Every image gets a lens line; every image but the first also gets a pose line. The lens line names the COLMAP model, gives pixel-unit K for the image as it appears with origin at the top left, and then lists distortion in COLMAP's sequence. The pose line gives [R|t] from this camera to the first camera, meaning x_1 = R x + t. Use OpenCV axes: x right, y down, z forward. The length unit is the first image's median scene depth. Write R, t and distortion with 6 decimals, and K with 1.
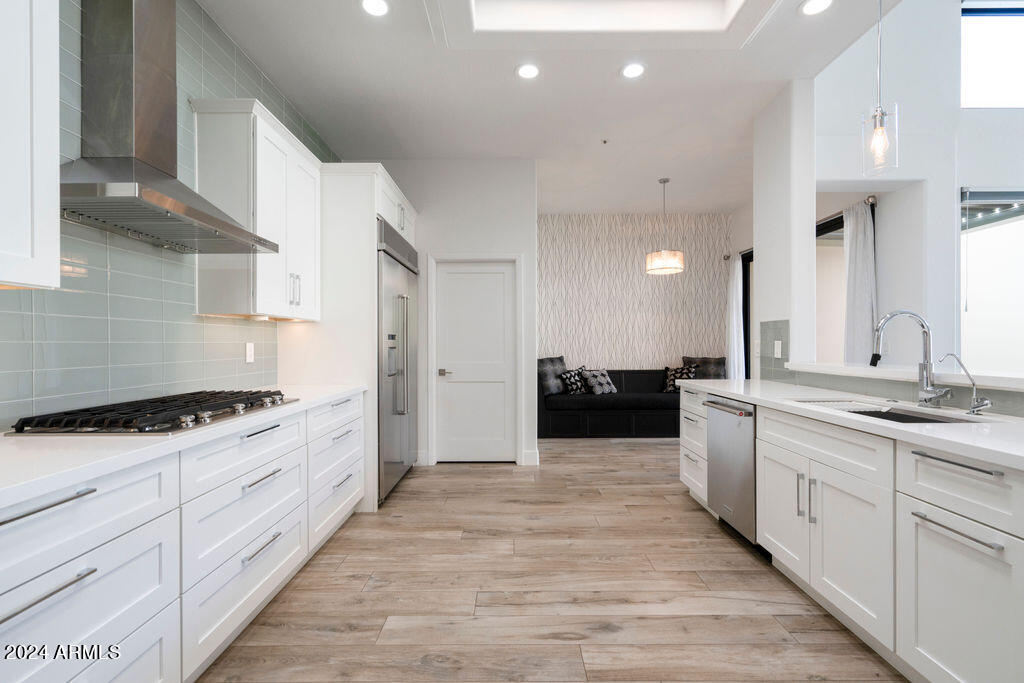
lens RADIAL K [[459.3, 0, 512.0], [0, 459.3, 343.3], [0, 0, 1]] dist [-0.003376, 0.000046]
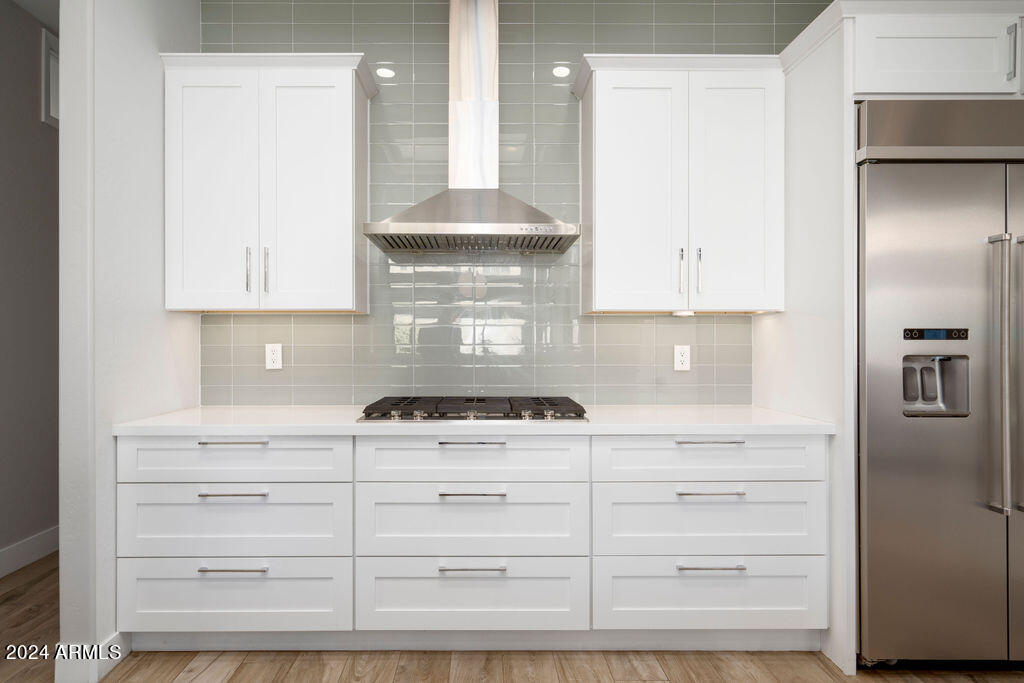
lens RADIAL K [[543.1, 0, 490.4], [0, 543.1, 344.6], [0, 0, 1]] dist [0.000324, 0.000114]
pose [[0.005941, 0.001951, -0.999980, 0.476894], [-0.001571, 0.999997, 0.001941, -0.005444], [0.999981, 0.001559, 0.005944, 0.916444]]
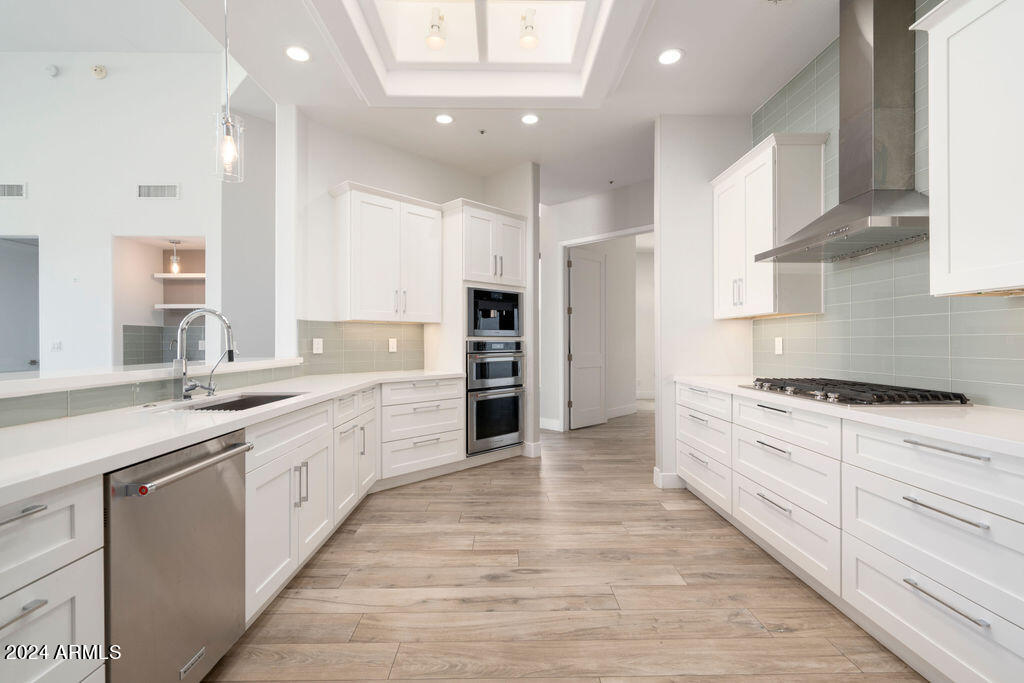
lens RADIAL K [[459.3, 0, 512.0], [0, 459.3, 343.3], [0, 0, 1]] dist [-0.003376, 0.000046]
pose [[-0.999819, 0.005314, -0.018277, 0.160289], [0.005272, 0.999983, 0.002371, 0.008063], [0.018289, 0.002275, -0.999830, 1.976540]]
